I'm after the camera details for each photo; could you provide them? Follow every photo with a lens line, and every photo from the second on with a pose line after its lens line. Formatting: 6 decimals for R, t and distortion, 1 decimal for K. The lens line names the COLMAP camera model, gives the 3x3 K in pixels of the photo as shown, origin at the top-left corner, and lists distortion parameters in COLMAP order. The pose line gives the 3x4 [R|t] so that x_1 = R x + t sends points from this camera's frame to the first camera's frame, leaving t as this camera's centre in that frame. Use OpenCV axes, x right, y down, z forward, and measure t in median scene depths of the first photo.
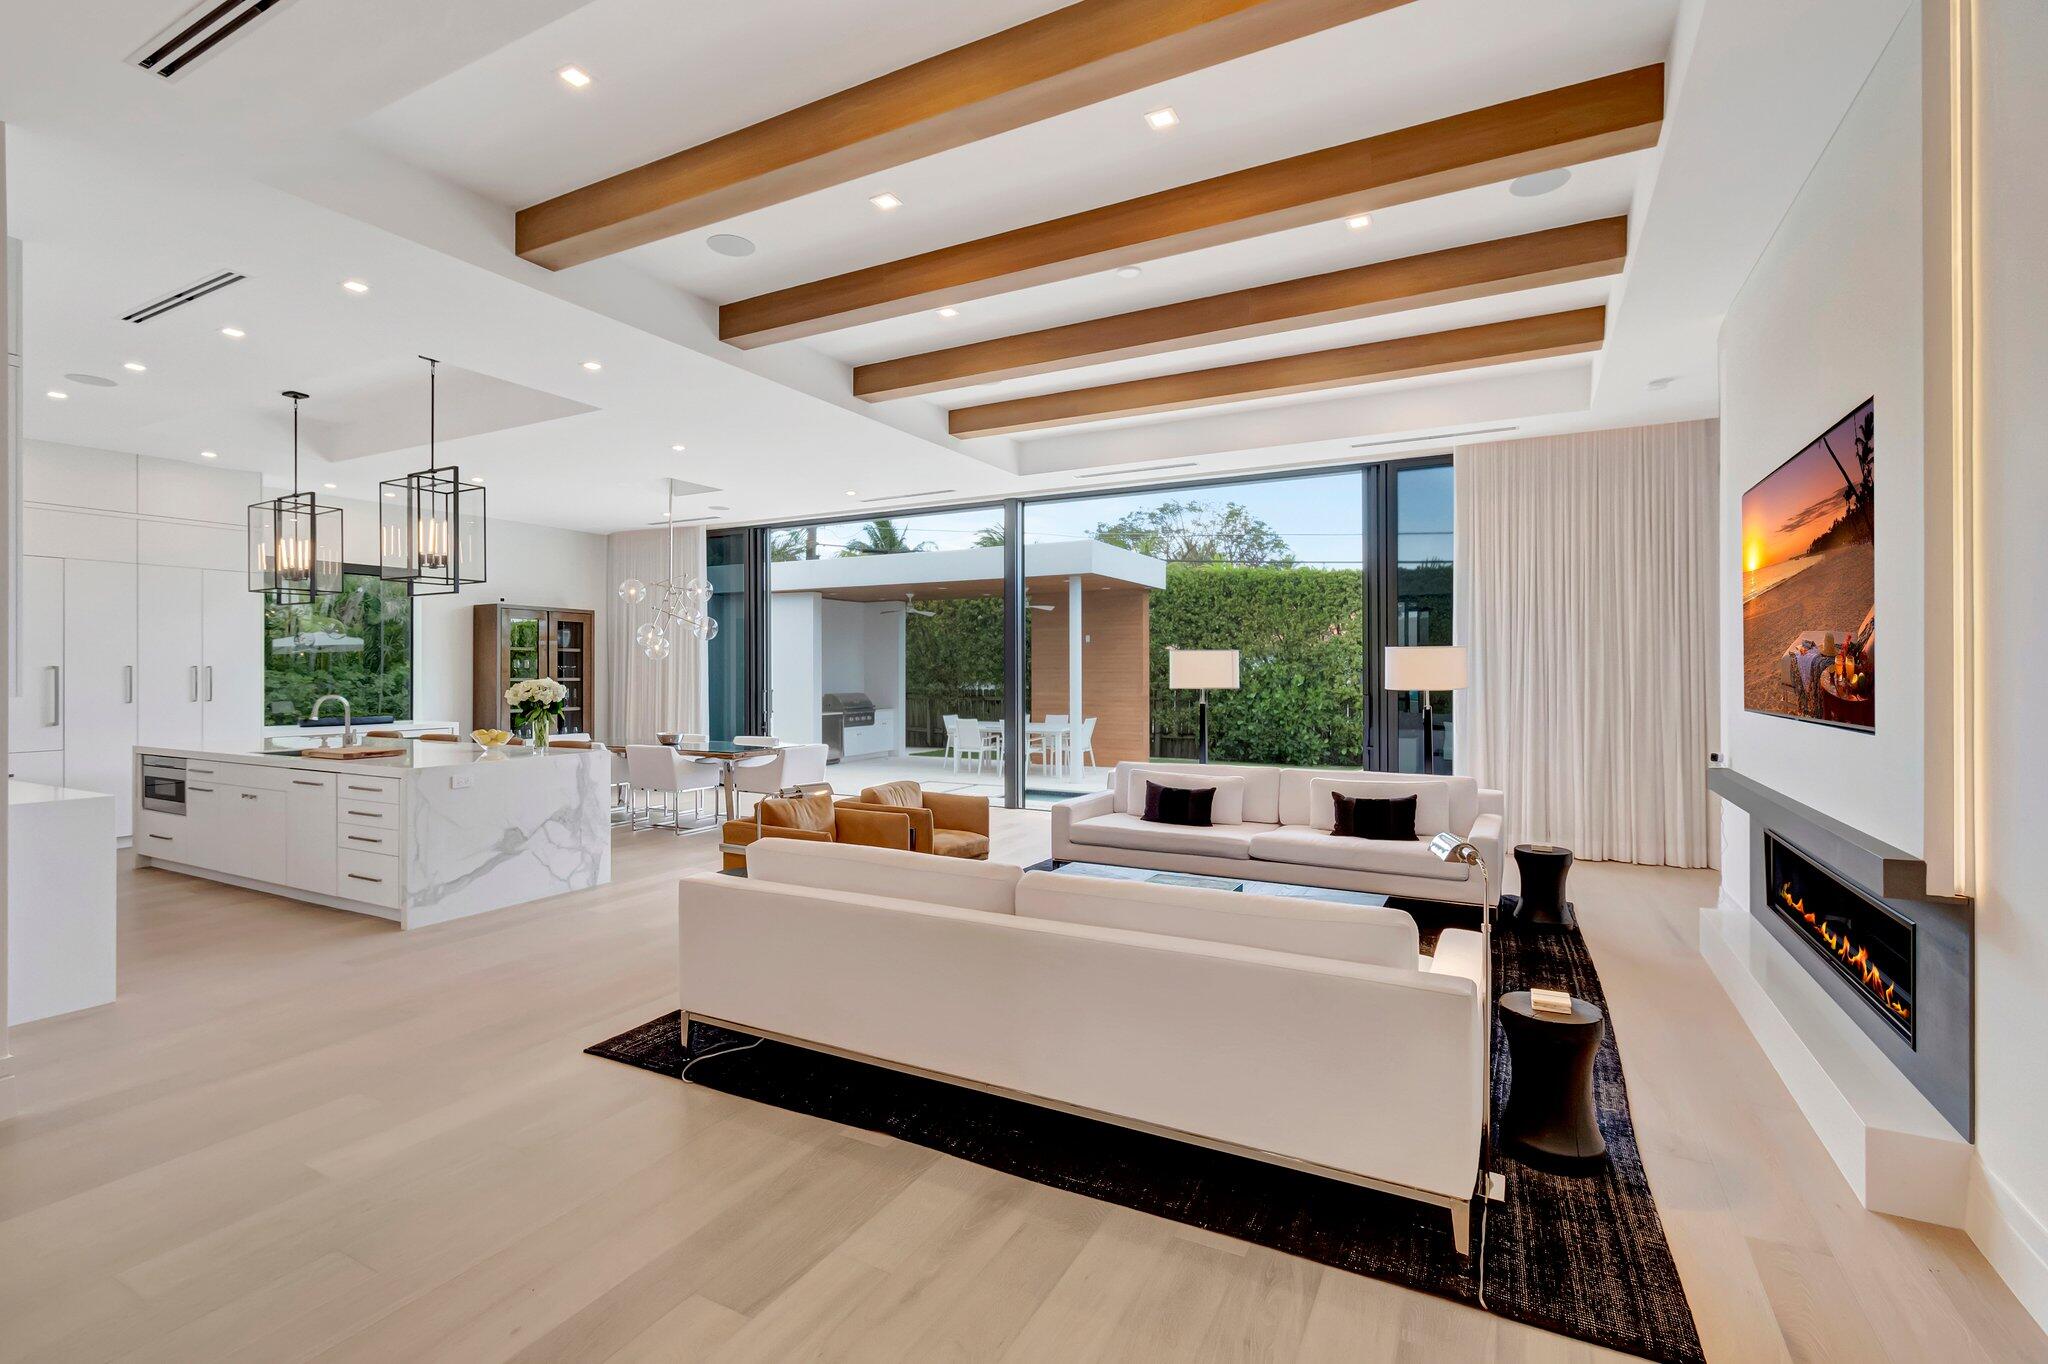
lens RADIAL K [[911.2, 0, 1023.5], [0, 911.2, 667.8], [0, 0, 1]] dist [0.001255, 0.000128]
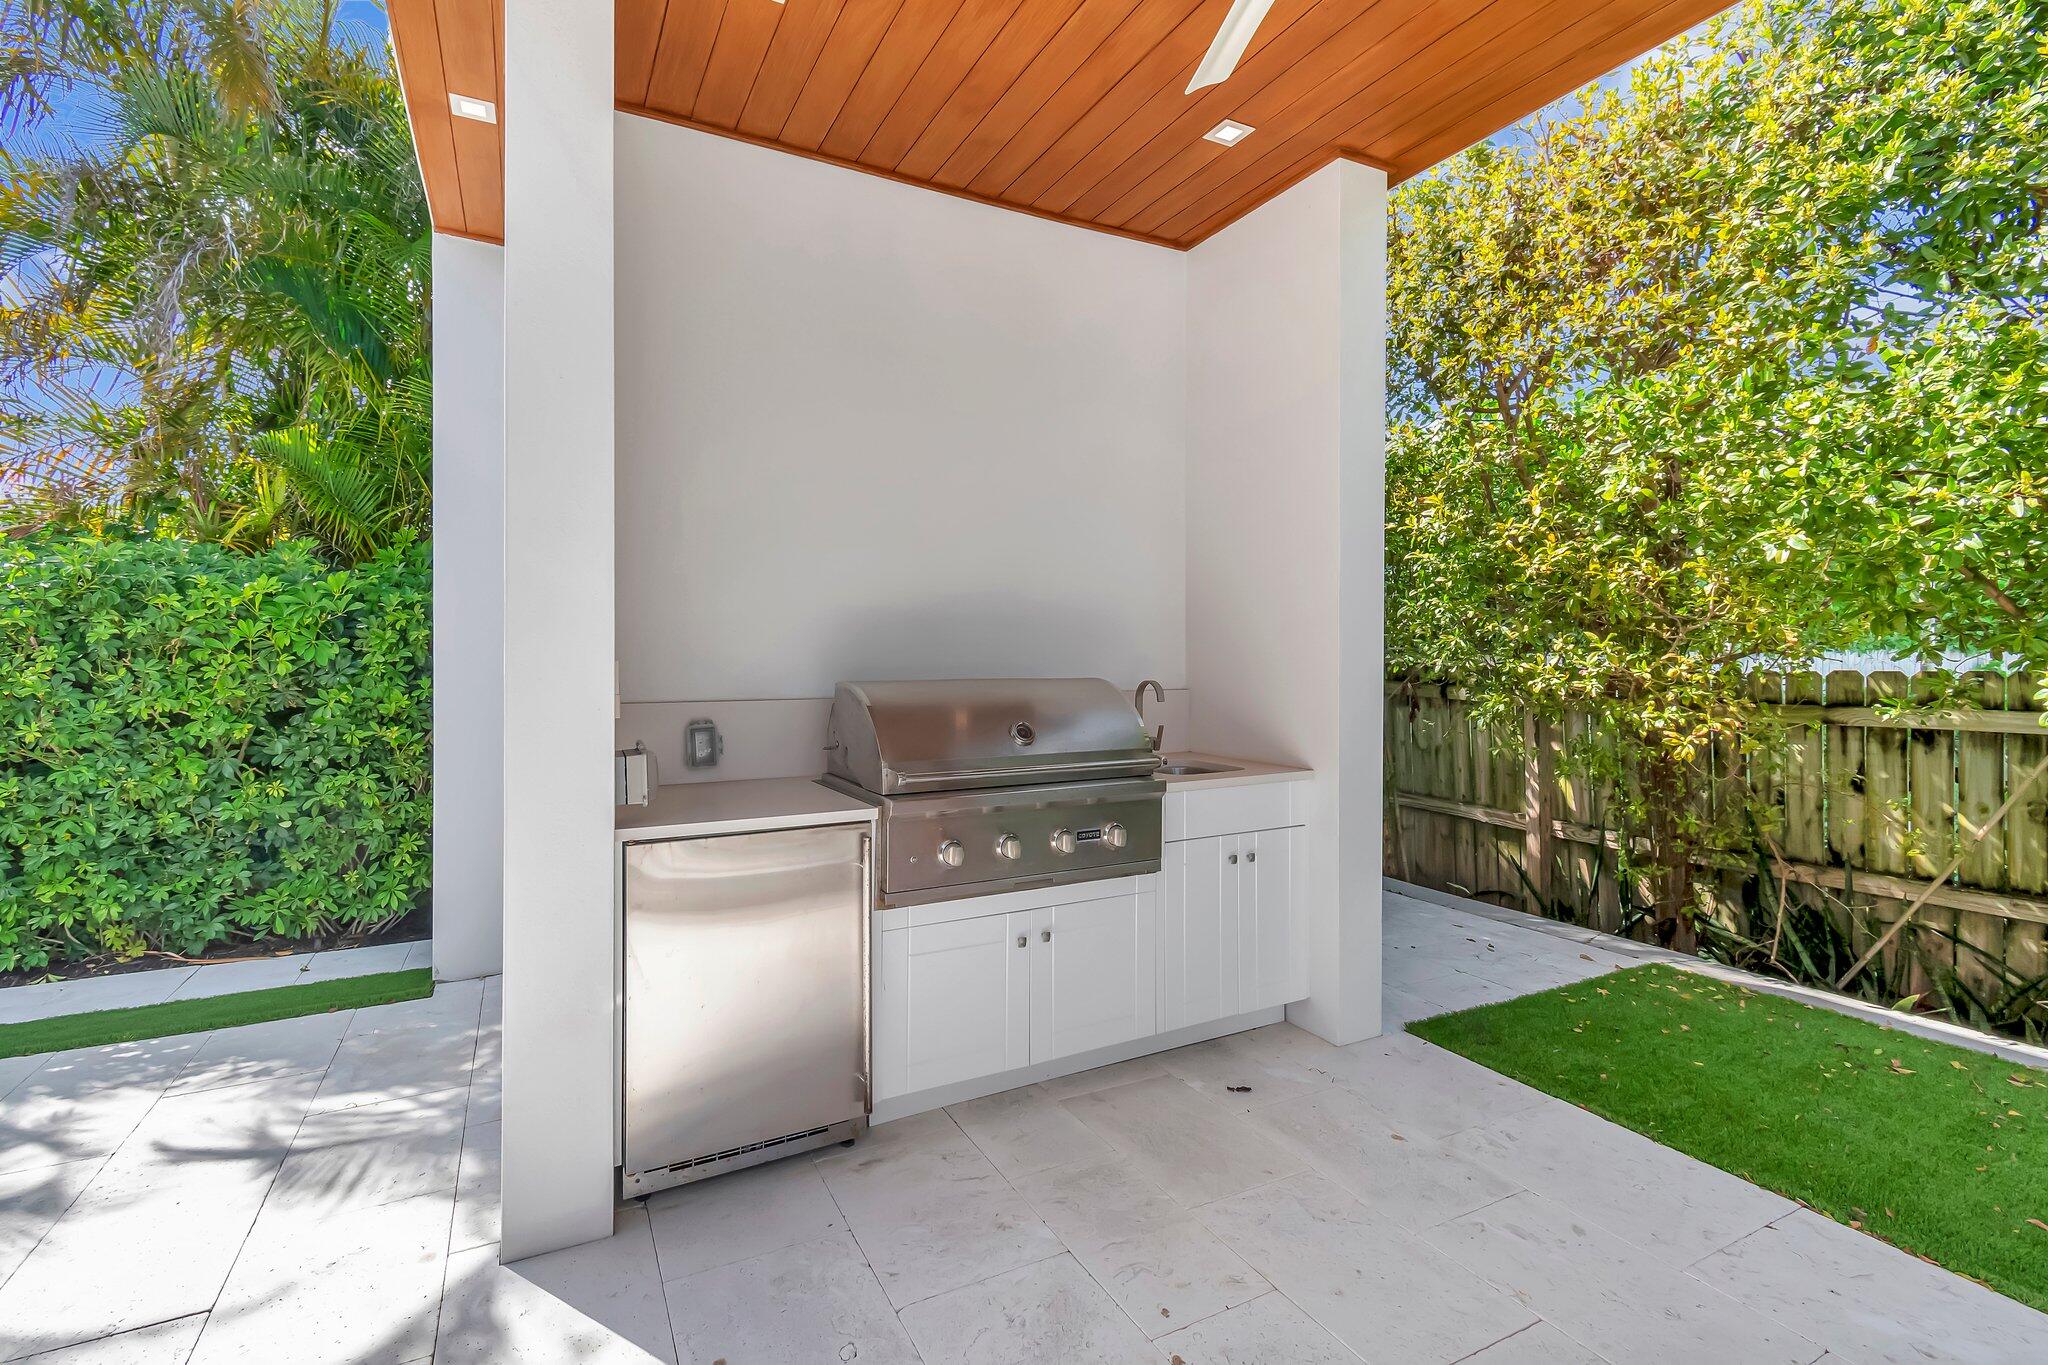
lens RADIAL K [[936.7, 0, 1012.3], [0, 936.7, 654.0], [0, 0, 1]] dist [-0.000698, -0.000201]
pose [[0.816368, 0.004283, -0.577516, -0.179286], [0.000646, 0.999965, 0.008328, 0.041891], [0.577531, -0.007172, 0.816337, 1.741117]]
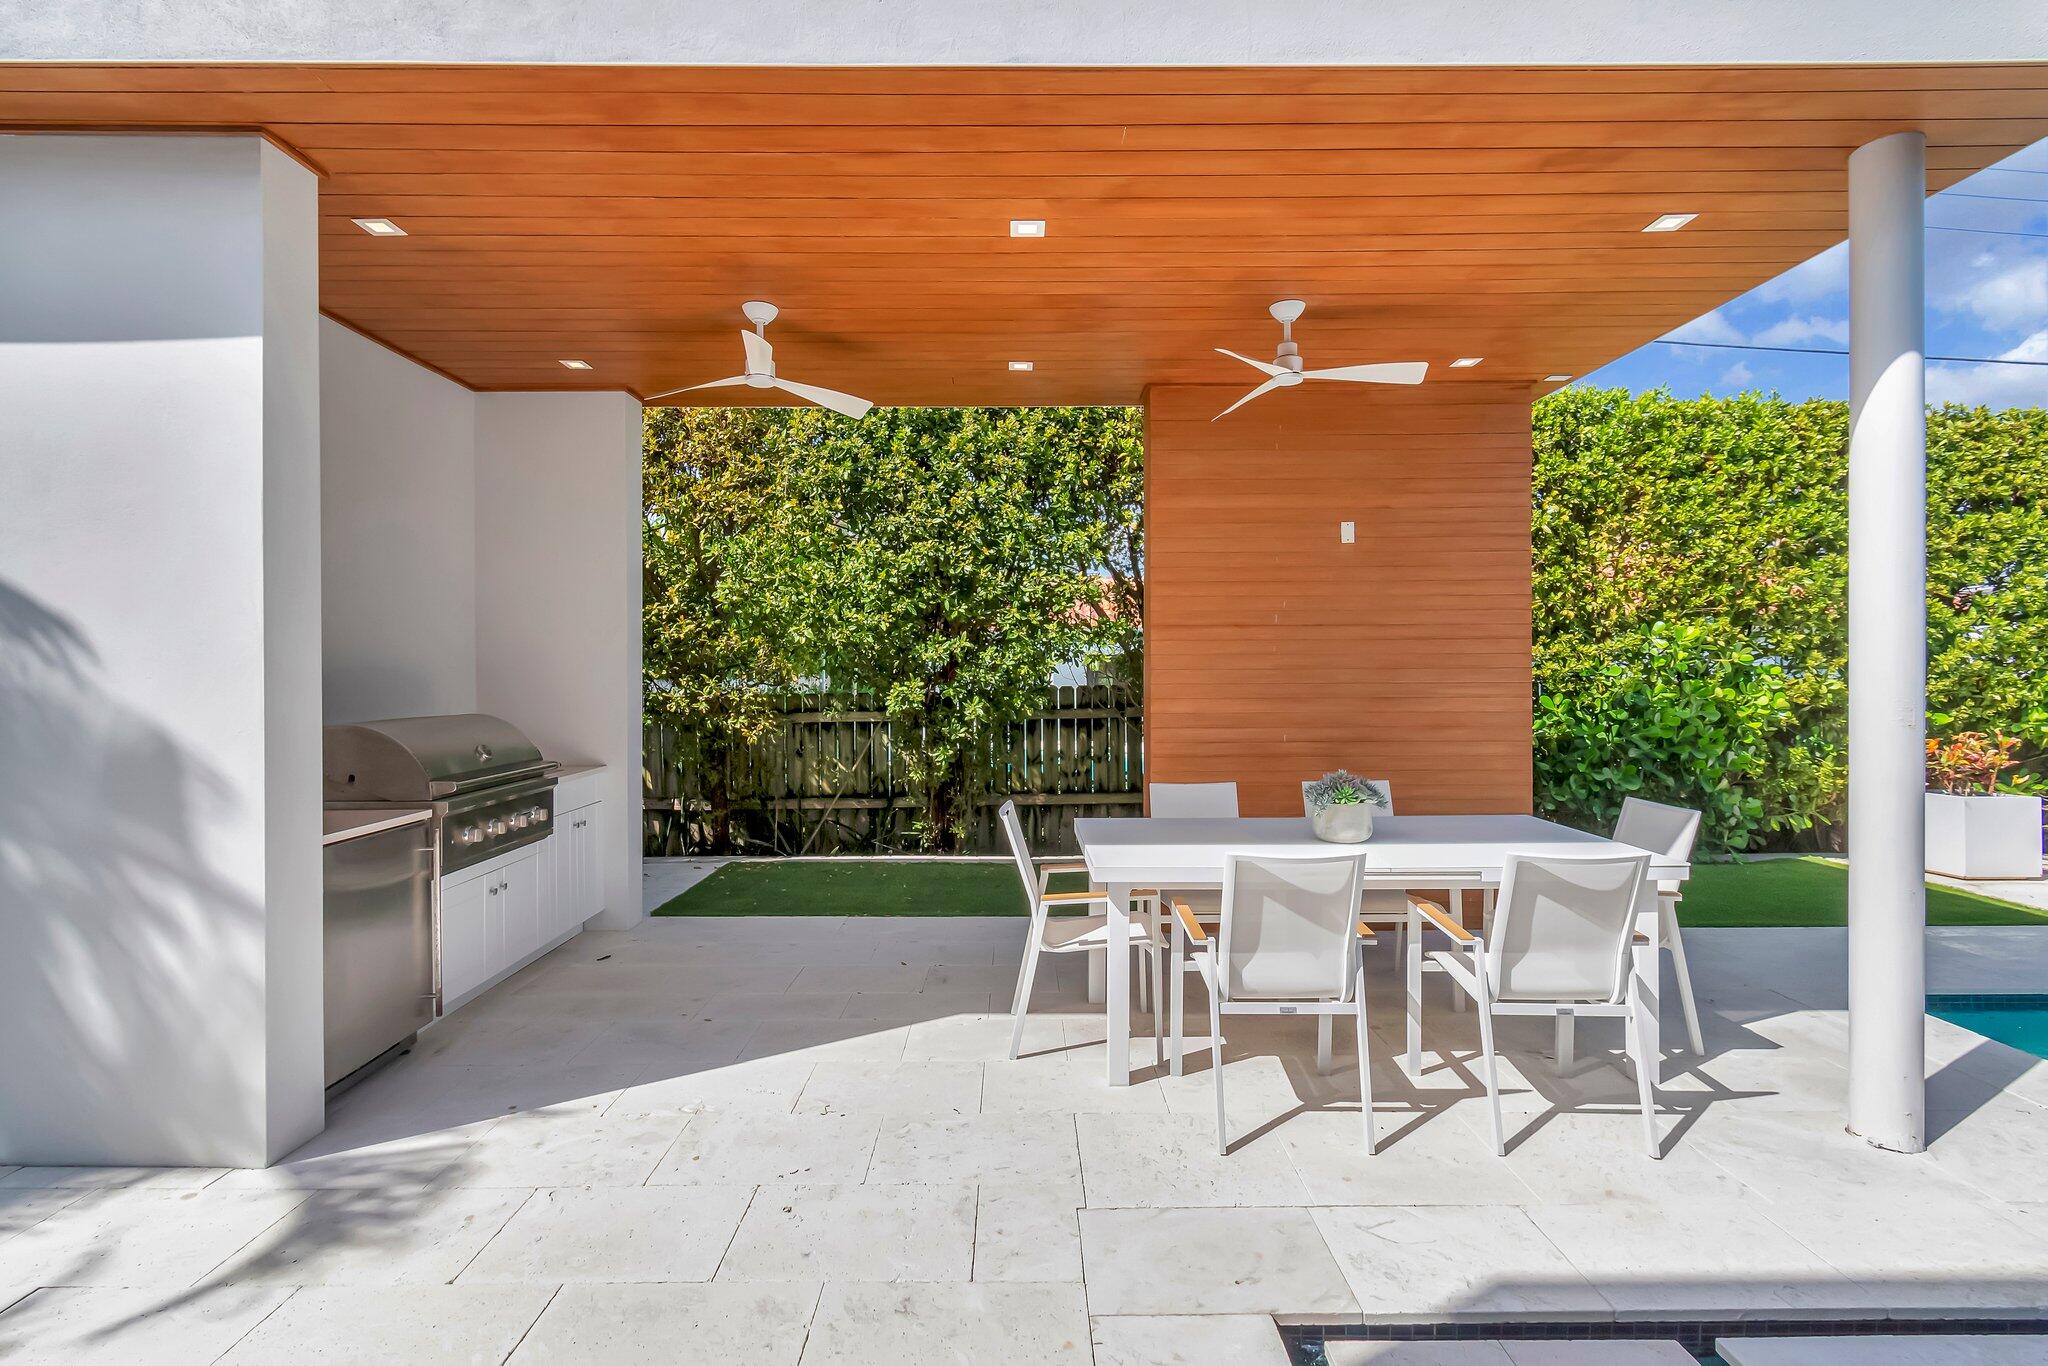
lens RADIAL K [[926.4, 0, 1015.0], [0, 926.4, 678.0], [0, 0, 1]] dist [0.001077, -0.000155]
pose [[0.888917, -0.005551, 0.458034, -0.345437], [0.000426, 0.999936, 0.011291, 0.028508], [-0.458068, -0.009842, 0.888863, 1.454785]]
